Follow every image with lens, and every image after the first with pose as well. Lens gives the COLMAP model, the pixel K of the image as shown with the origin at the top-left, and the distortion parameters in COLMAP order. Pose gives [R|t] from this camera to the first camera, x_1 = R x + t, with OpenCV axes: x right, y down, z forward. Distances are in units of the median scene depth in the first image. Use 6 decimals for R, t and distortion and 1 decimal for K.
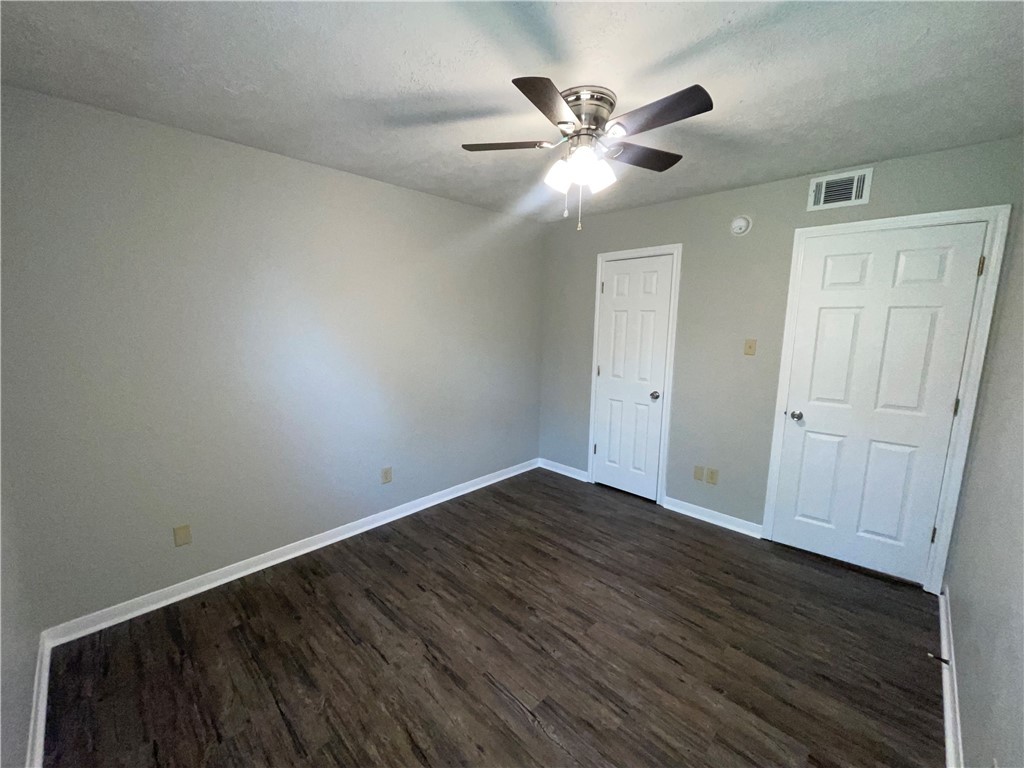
lens RADIAL K [[420.0, 0, 514.6], [0, 420.0, 380.6], [0, 0, 1]] dist [0.001639, 0.000689]
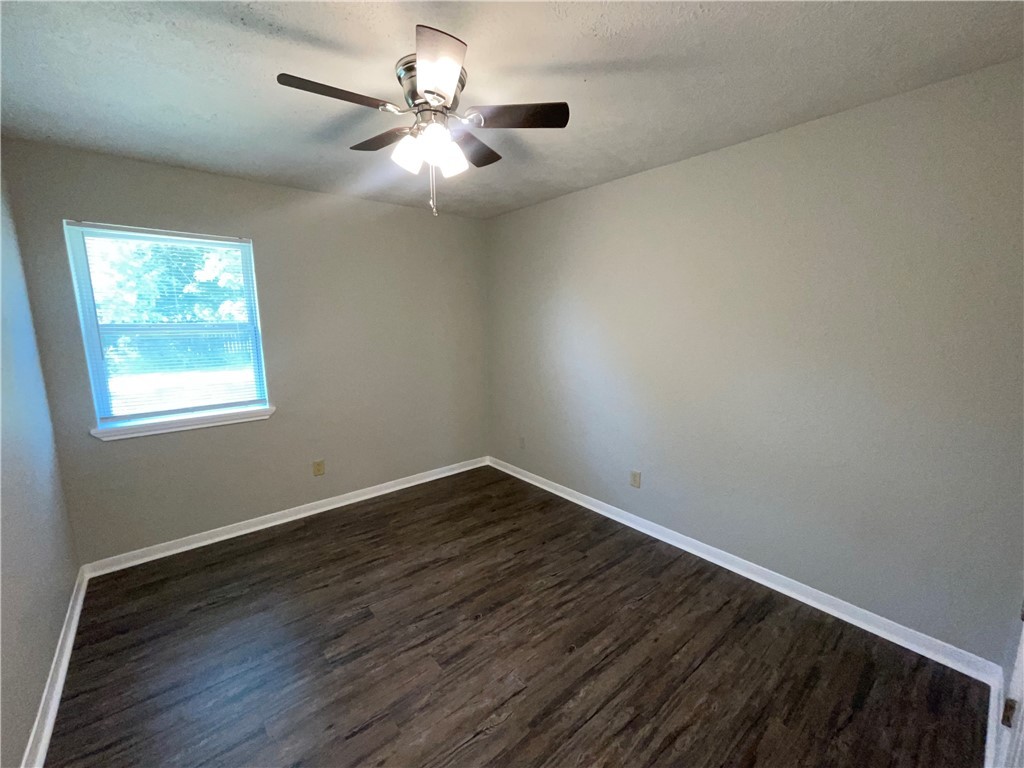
lens RADIAL K [[420.0, 0, 510.7], [0, 420.0, 384.3], [0, 0, 1]] dist [0.001639, 0.000689]
pose [[-0.102940, 0.145587, -0.983976, 0.701400], [-0.141467, 0.977032, 0.159359, -0.110172], [0.984576, 0.155605, -0.079979, 0.834884]]
